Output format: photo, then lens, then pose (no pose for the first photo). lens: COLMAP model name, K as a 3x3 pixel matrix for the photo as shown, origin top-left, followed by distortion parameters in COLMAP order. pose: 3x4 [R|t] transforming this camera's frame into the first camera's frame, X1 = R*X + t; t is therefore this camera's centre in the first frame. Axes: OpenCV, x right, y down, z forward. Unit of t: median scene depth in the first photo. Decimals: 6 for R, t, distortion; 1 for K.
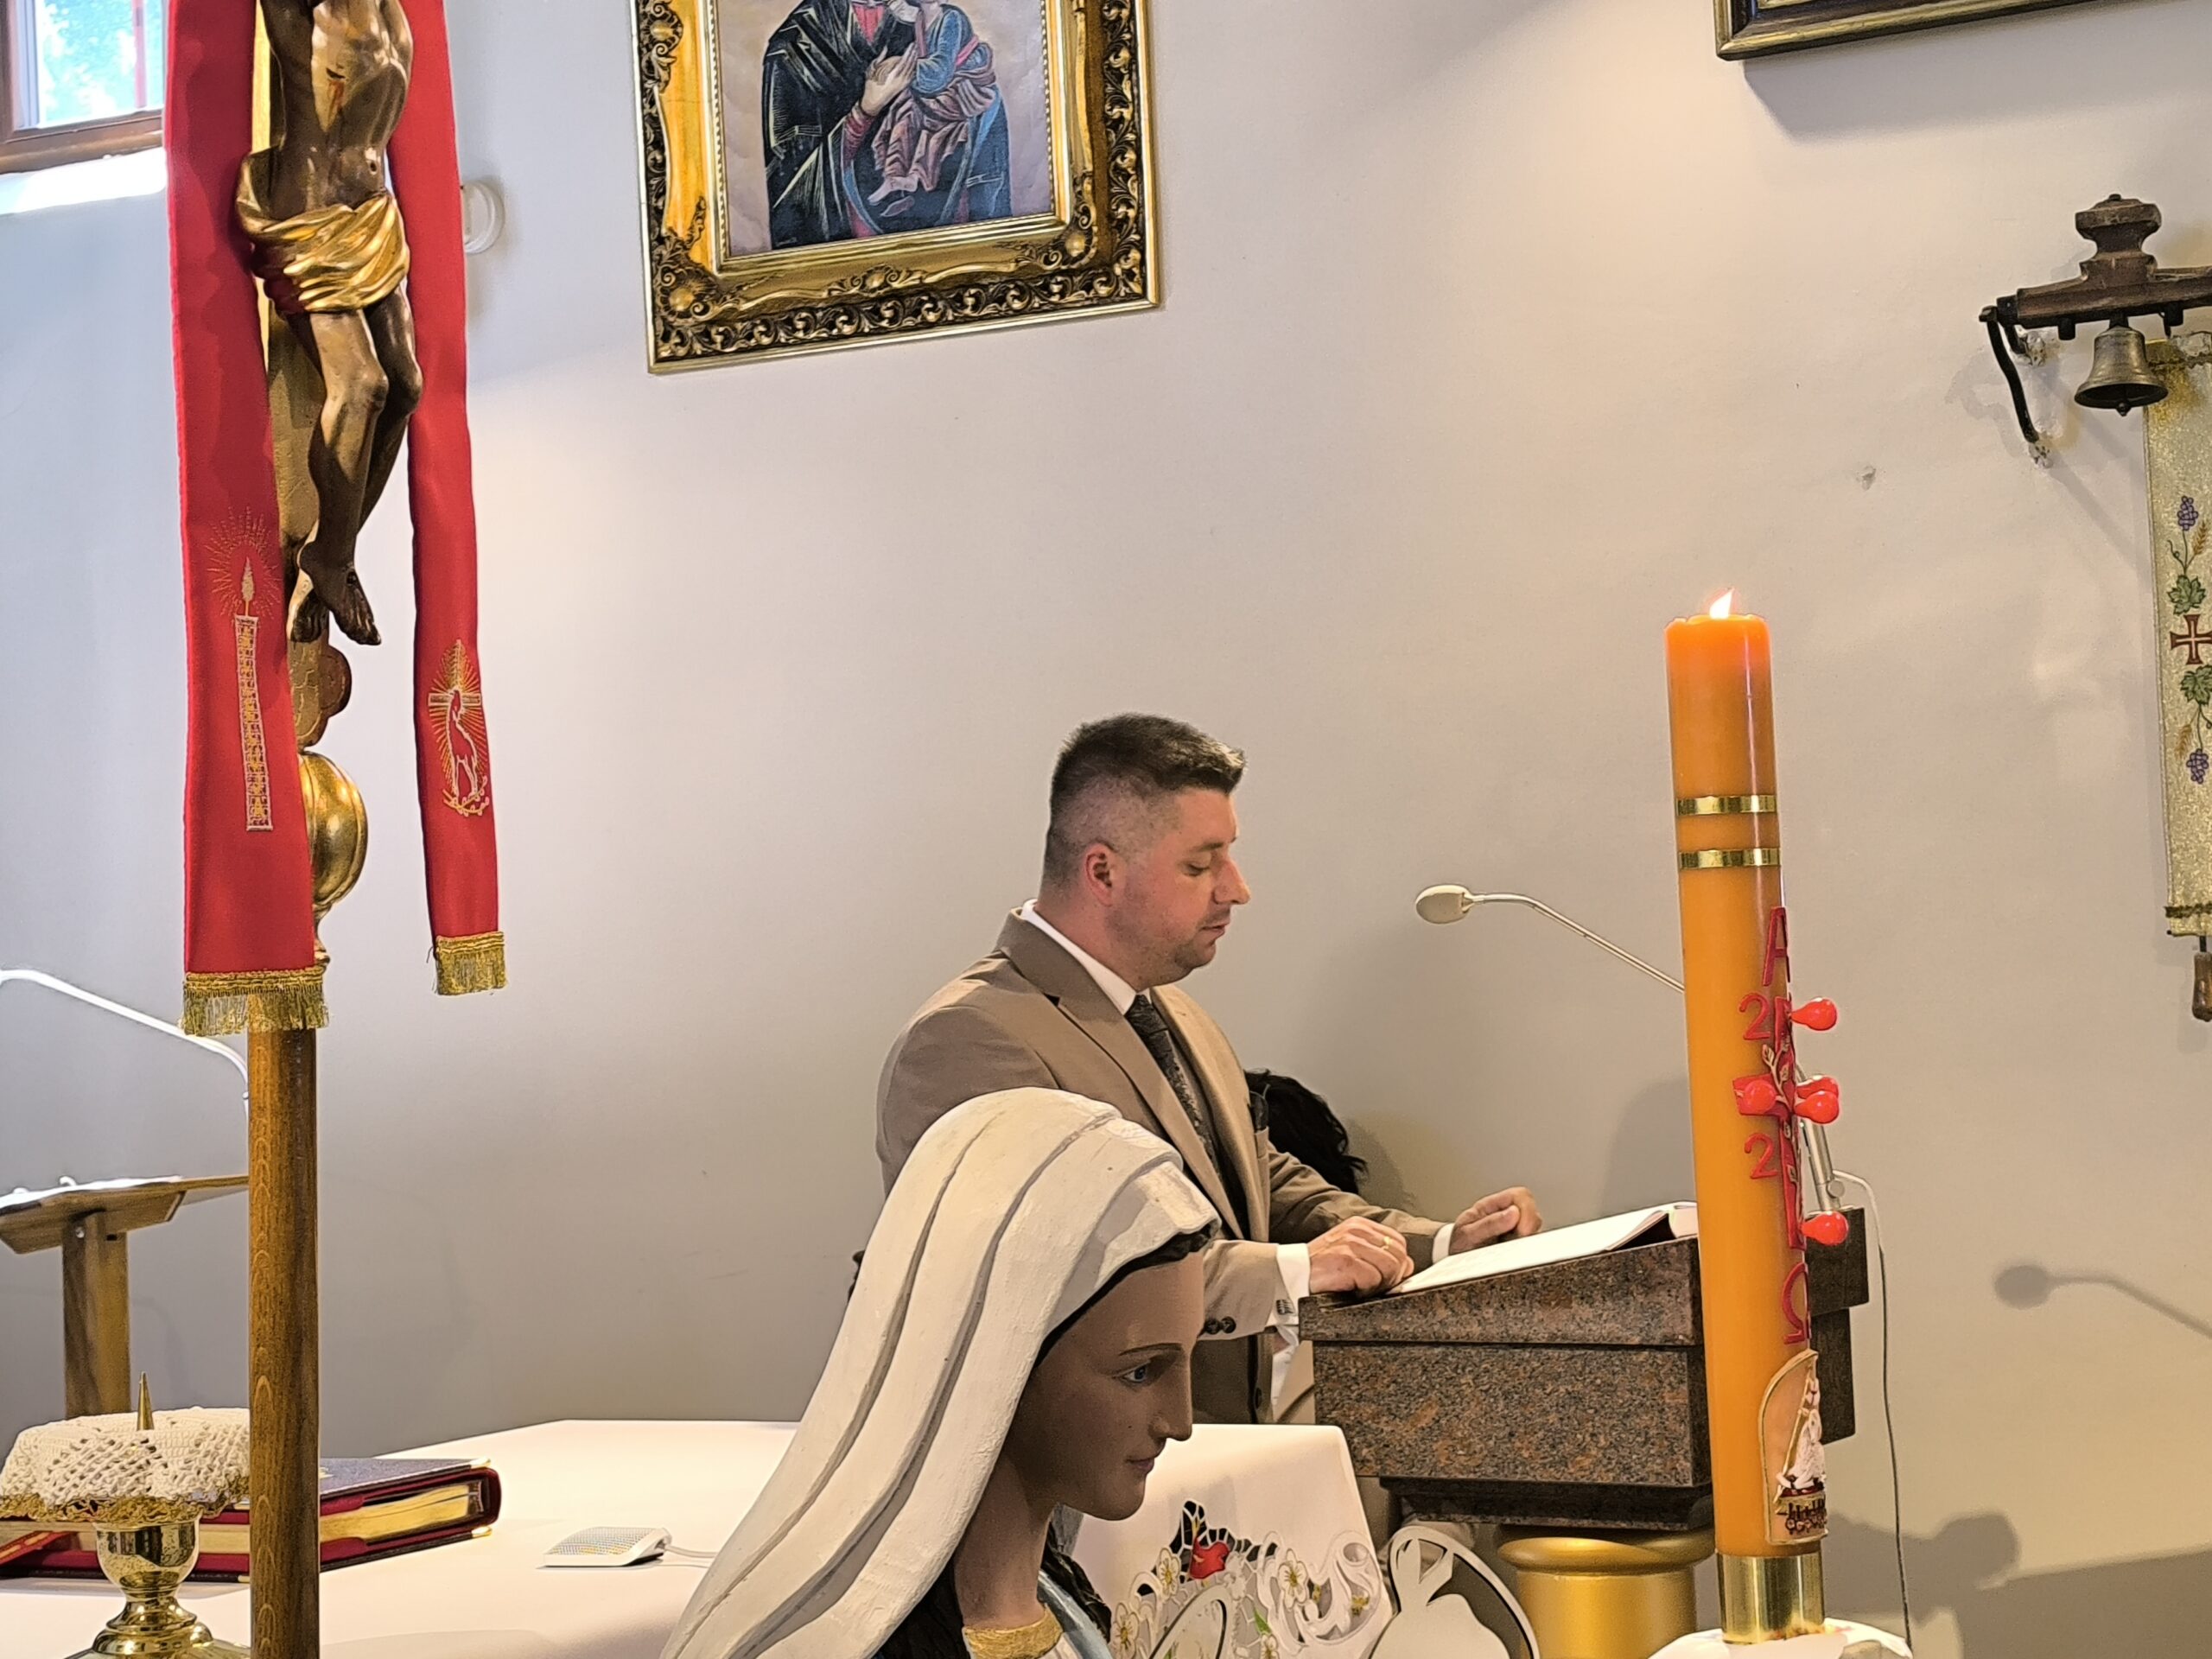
lens RADIAL K [[4173.7, 0, 1105.8], [0, 4173.7, 904.7], [0, 0, 1]] dist [0.094703, -0.485666]
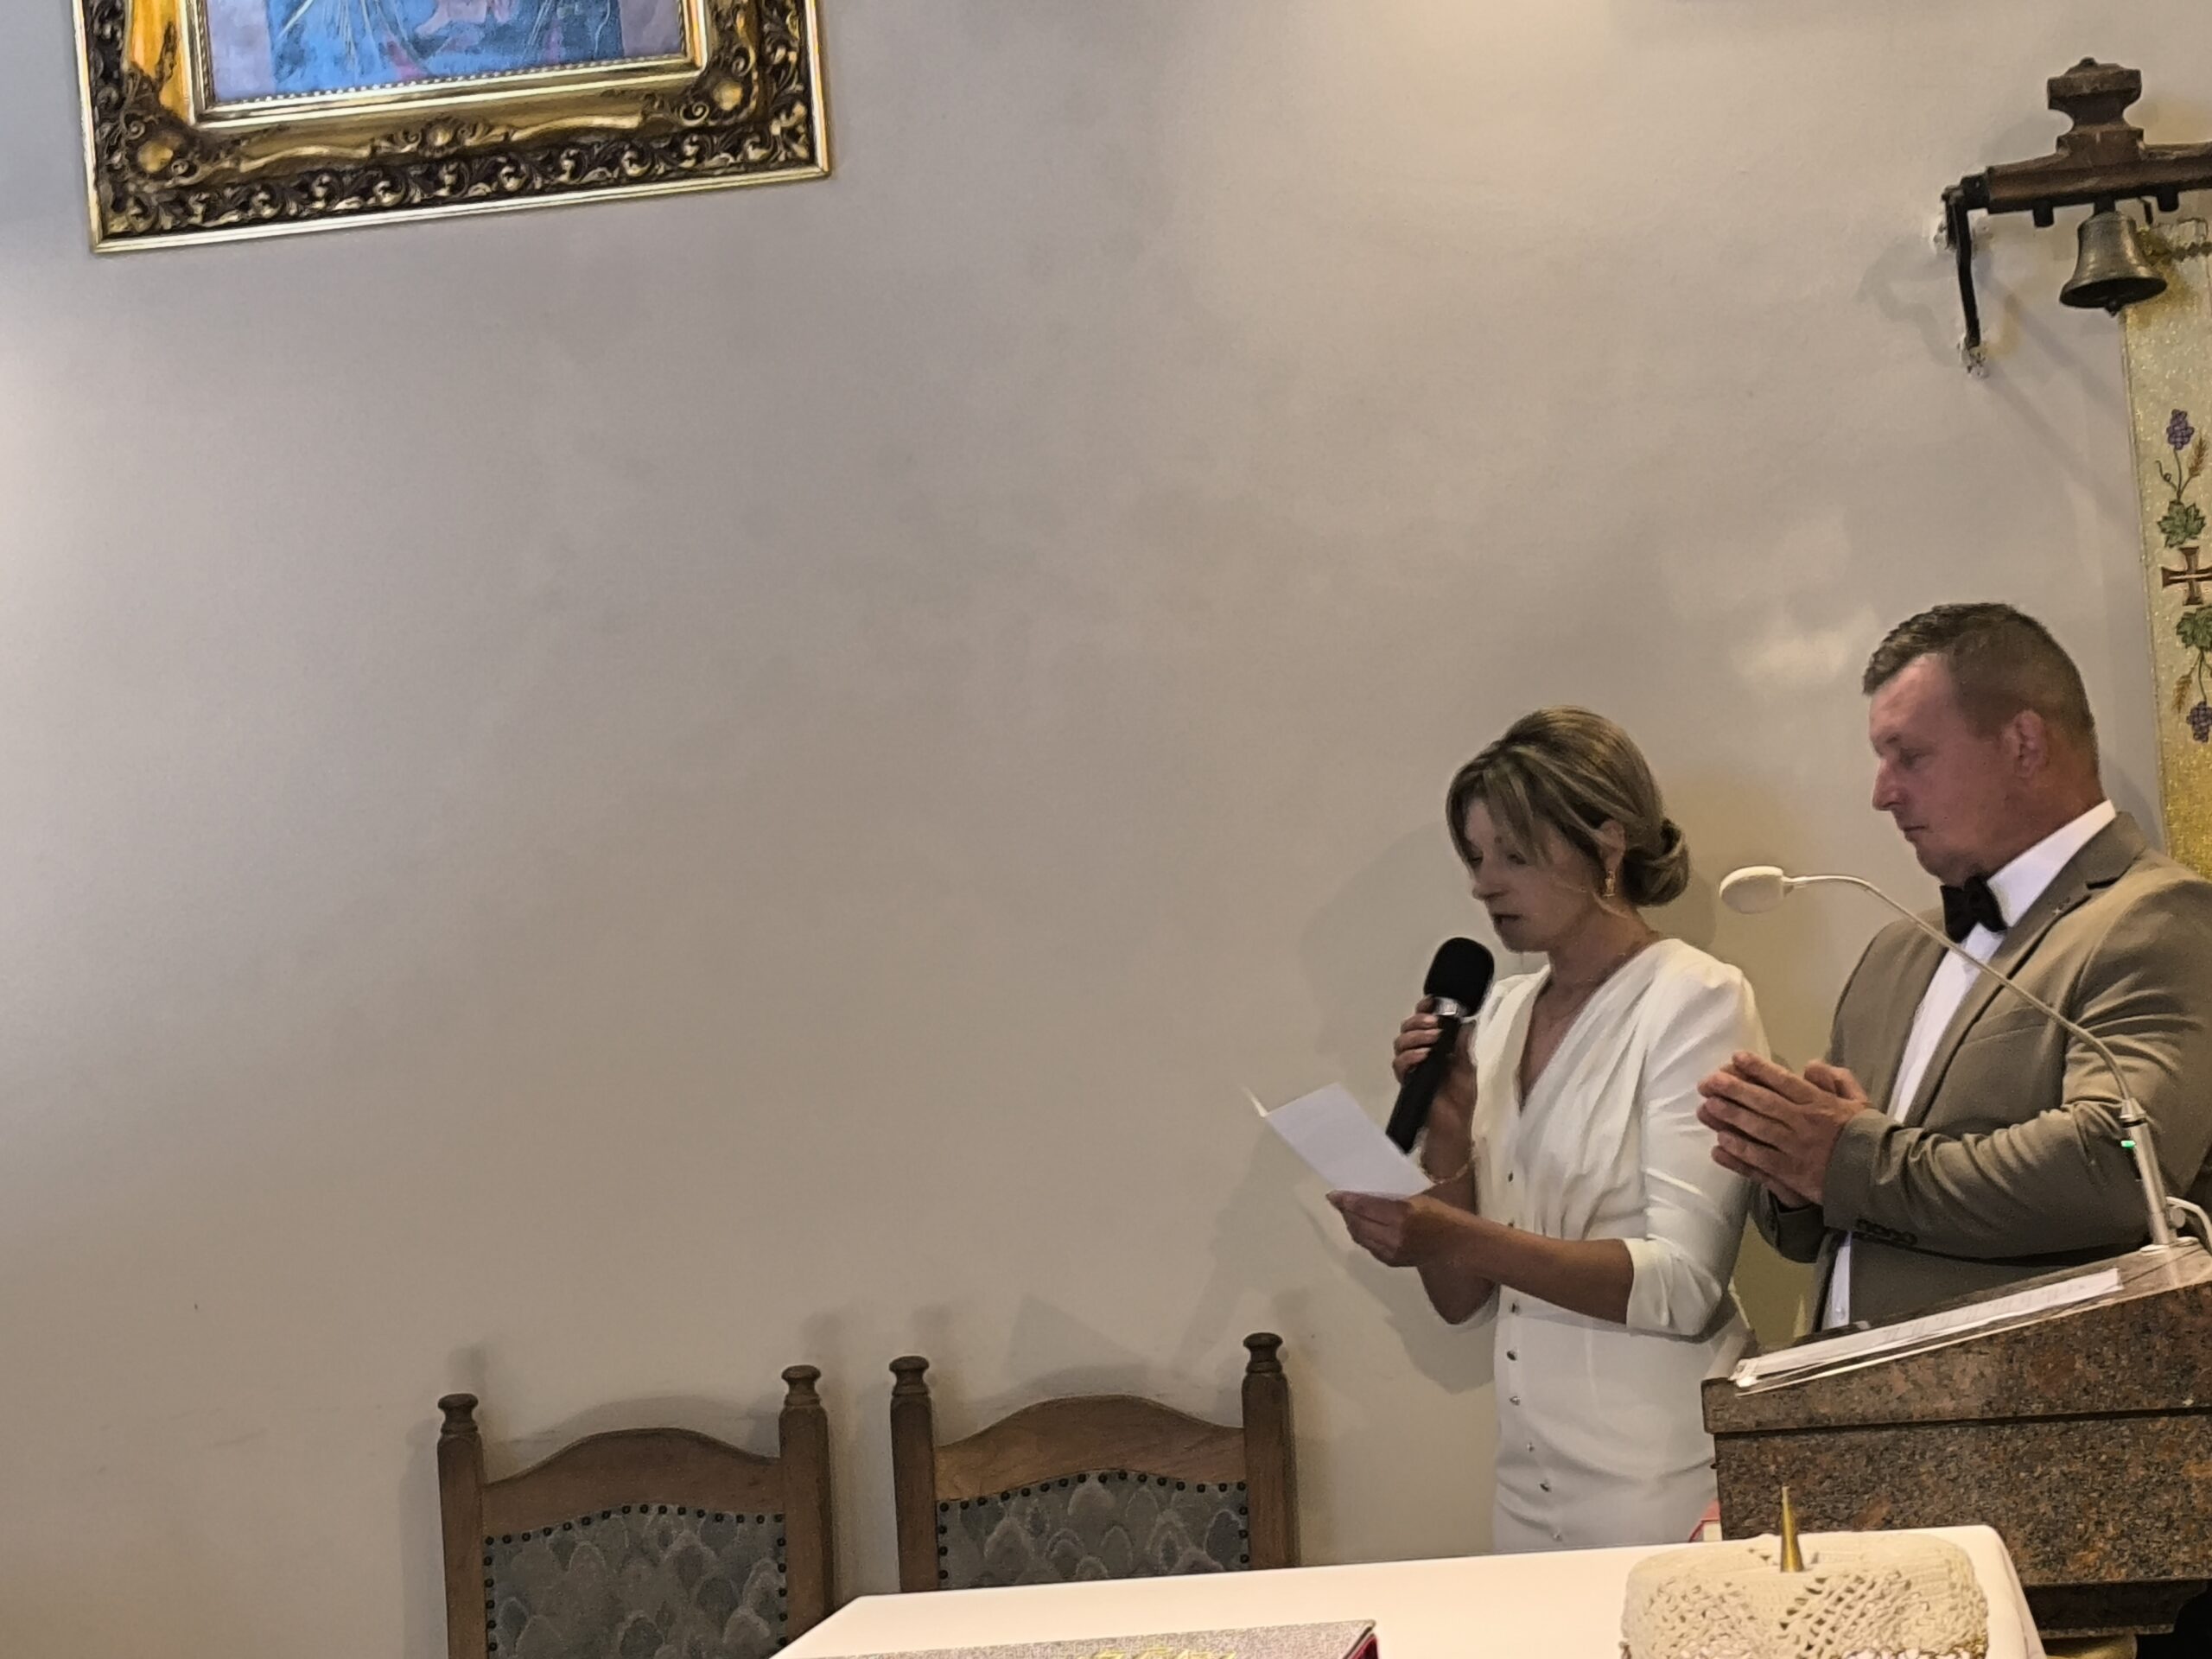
lens RADIAL K [[5106.6, 0, 1106.0], [0, 5106.6, 829.5], [0, 0, 1]] dist [0.032845, 0.424632]
pose [[0.943138, -0.023749, 0.331553, -0.261889], [0.033193, 0.999188, -0.022849, 0.004674], [-0.330741, 0.032555, 0.943160, 0.073343]]
